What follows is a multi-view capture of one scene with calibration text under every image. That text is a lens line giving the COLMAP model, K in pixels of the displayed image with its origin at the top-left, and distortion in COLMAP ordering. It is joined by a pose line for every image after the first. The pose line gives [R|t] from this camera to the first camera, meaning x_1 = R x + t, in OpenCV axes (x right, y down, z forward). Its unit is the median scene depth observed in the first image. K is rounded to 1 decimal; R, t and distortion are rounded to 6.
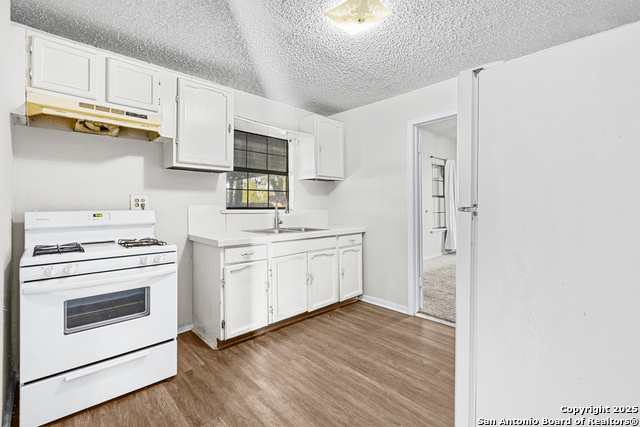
lens RADIAL K [[290.3, 0, 317.9], [0, 290.3, 207.2], [0, 0, 1]] dist [-0.000400, 0.000247]
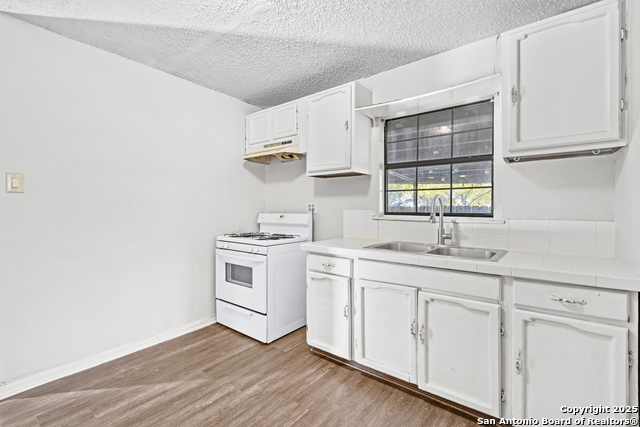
lens RADIAL K [[290.3, 0, 317.9], [0, 290.3, 207.2], [0, 0, 1]] dist [-0.000400, 0.000247]
pose [[0.131963, 0.001010, -0.991254, 0.639228], [-0.004724, 0.999989, 0.000390, -0.017041], [0.991243, 0.004632, 0.131966, 0.841739]]
